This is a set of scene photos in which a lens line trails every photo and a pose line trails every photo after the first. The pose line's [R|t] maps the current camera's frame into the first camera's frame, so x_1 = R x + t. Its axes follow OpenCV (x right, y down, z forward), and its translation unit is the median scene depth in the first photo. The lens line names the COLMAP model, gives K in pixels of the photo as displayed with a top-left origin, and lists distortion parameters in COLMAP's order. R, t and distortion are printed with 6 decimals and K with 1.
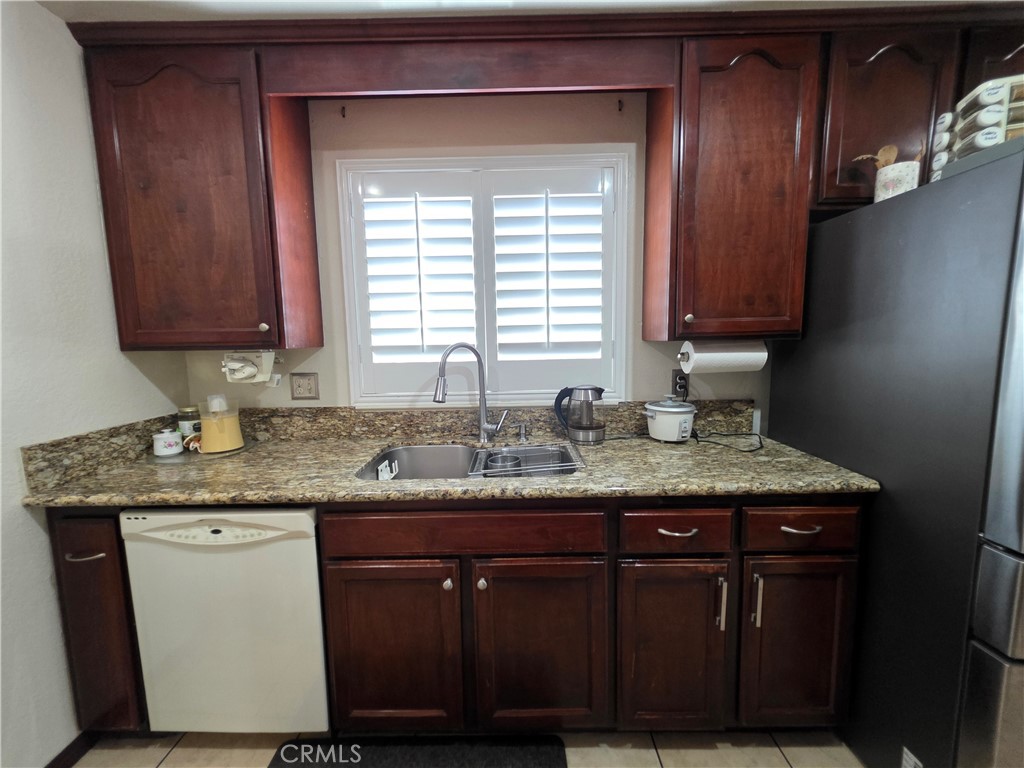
lens RADIAL K [[409.4, 0, 516.7], [0, 409.4, 381.2], [0, 0, 1]] dist [0.002568, 0.000079]
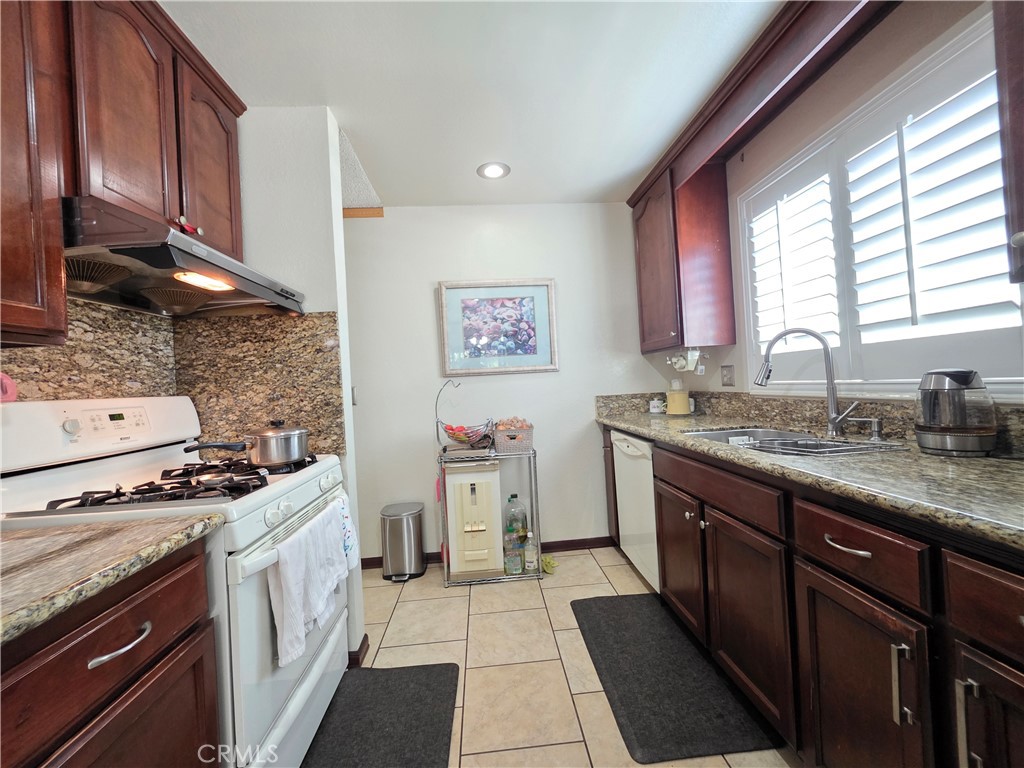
lens RADIAL K [[409.4, 0, 513.3], [0, 409.4, 385.1], [0, 0, 1]] dist [0.002568, 0.000079]
pose [[0.089571, 0.017821, -0.995821, 0.791784], [-0.055521, 0.998375, 0.012872, 0.068900], [0.994432, 0.054136, 0.090415, 0.220983]]
